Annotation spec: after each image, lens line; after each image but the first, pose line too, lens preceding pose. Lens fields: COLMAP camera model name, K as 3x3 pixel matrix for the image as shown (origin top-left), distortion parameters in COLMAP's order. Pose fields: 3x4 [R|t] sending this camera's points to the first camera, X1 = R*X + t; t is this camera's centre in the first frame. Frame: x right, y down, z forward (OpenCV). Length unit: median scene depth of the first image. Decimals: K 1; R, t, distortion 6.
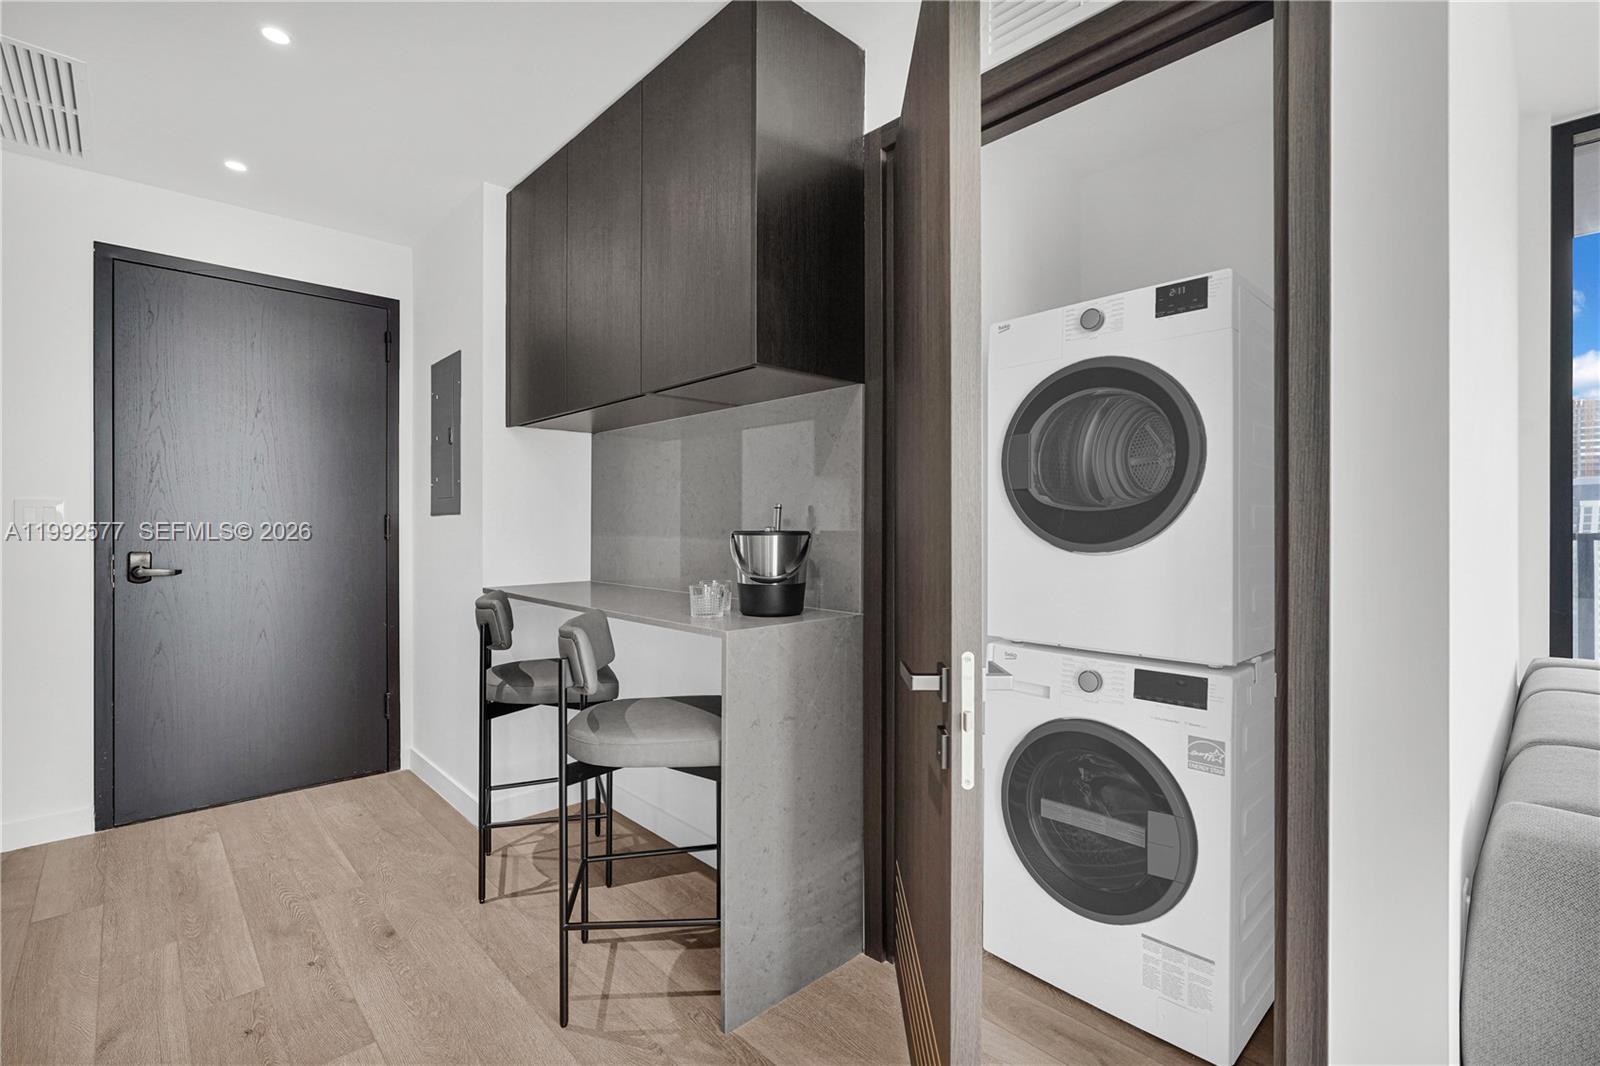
lens RADIAL K [[724.5, 0, 801.9], [0, 724.5, 520.3], [0, 0, 1]] dist [-0.014364, 0.007192]
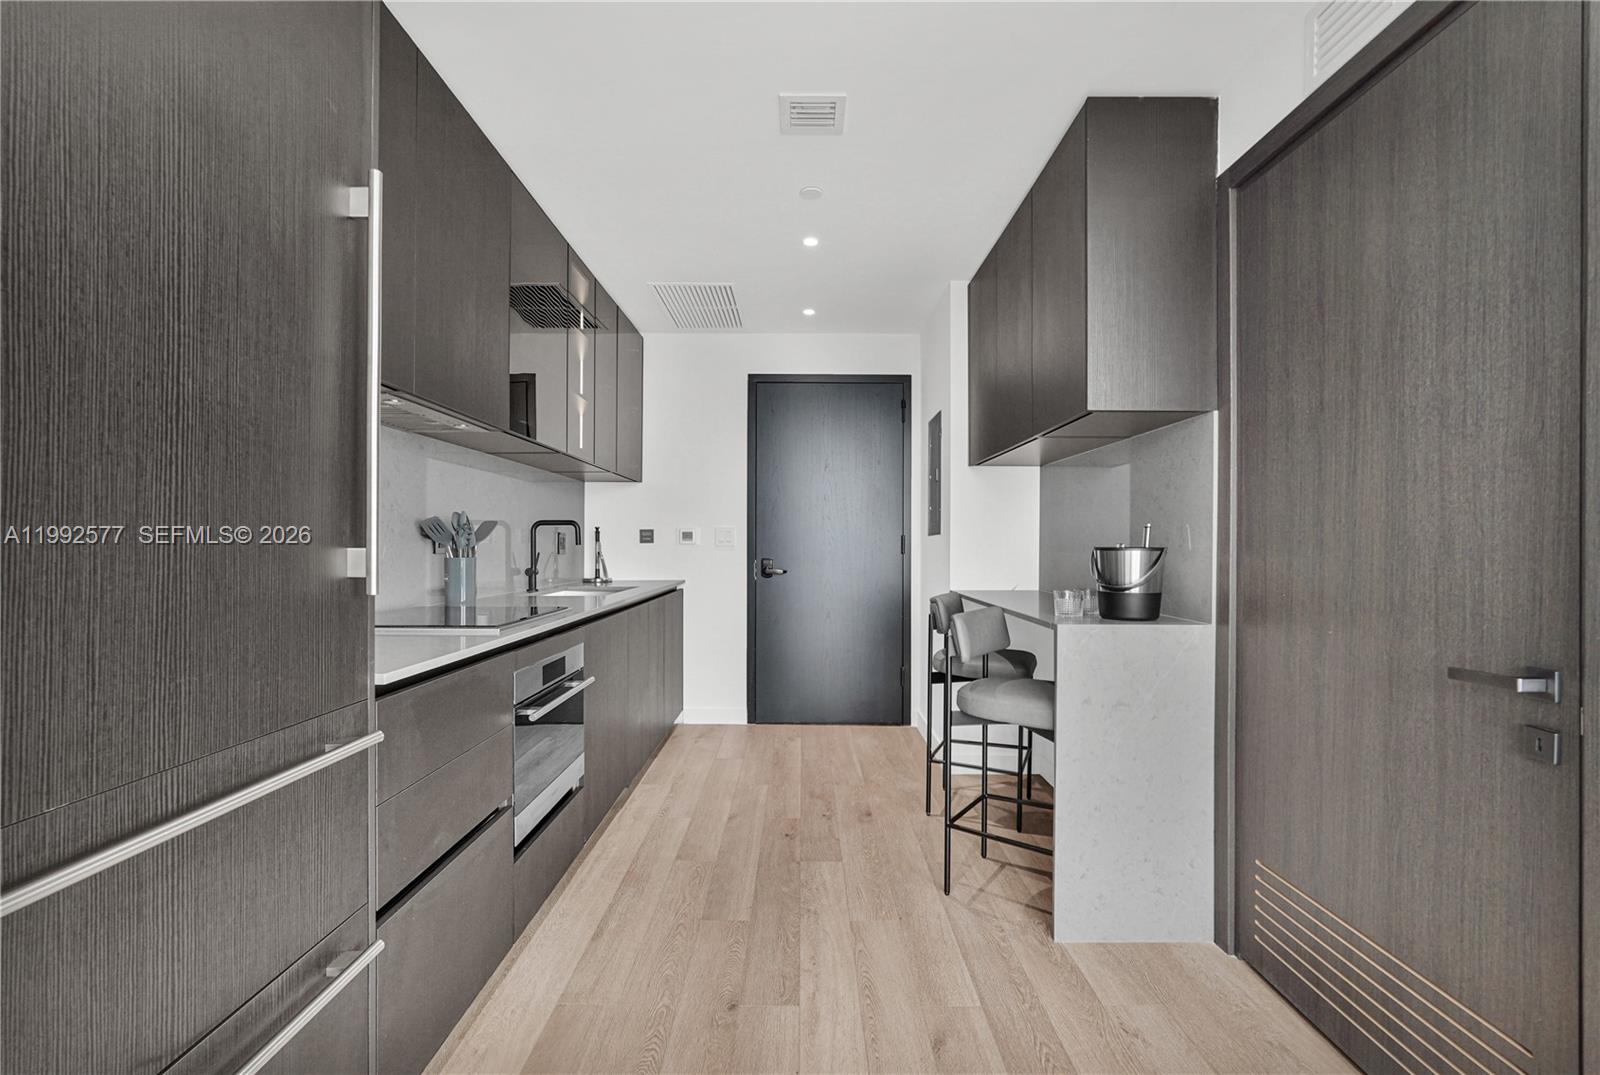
lens RADIAL K [[724.5, 0, 794.4], [0, 724.5, 534.2], [0, 0, 1]] dist [-0.014364, 0.007192]
pose [[0.719846, -0.004643, -0.694119, 0.360886], [-0.002164, 0.999958, -0.008932, 0.005725], [0.694131, 0.007932, 0.719805, -0.192363]]
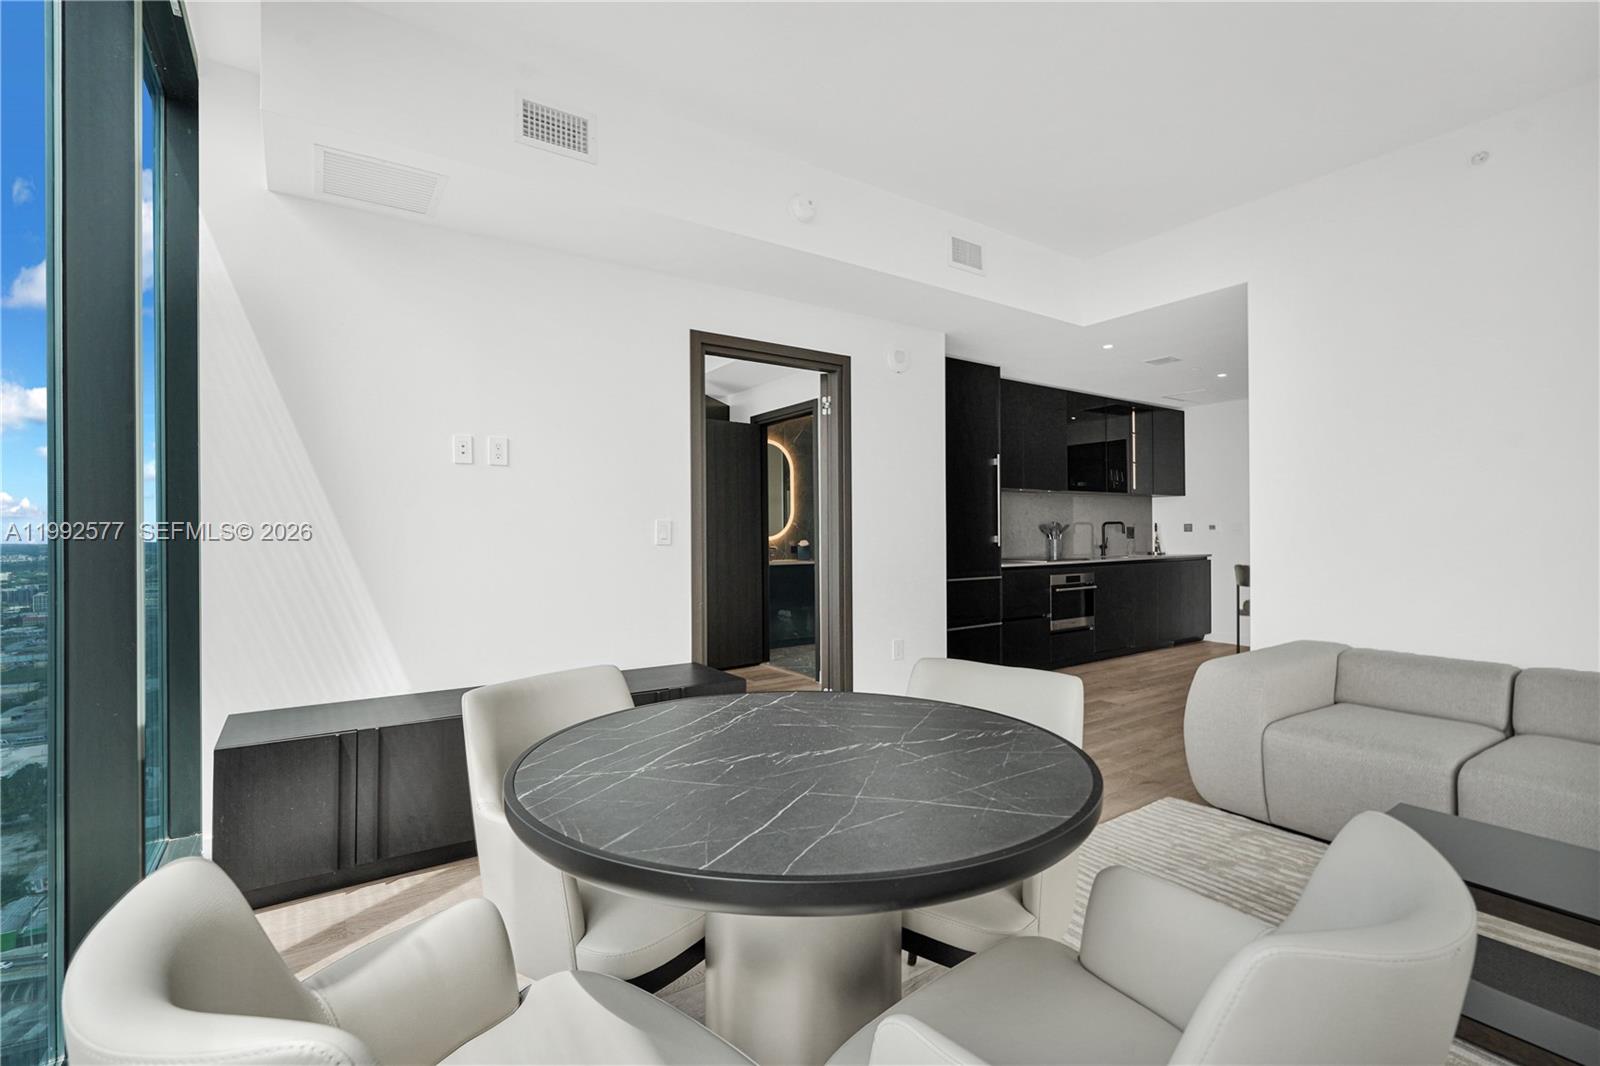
lens RADIAL K [[724.5, 0, 809.6], [0, 724.5, 529.7], [0, 0, 1]] dist [-0.014364, 0.007192]
pose [[-0.142684, 0.001177, -0.989768, 2.480586], [0.016819, 0.999858, -0.001236, -0.024156], [0.989625, -0.016823, -0.142683, -0.326631]]
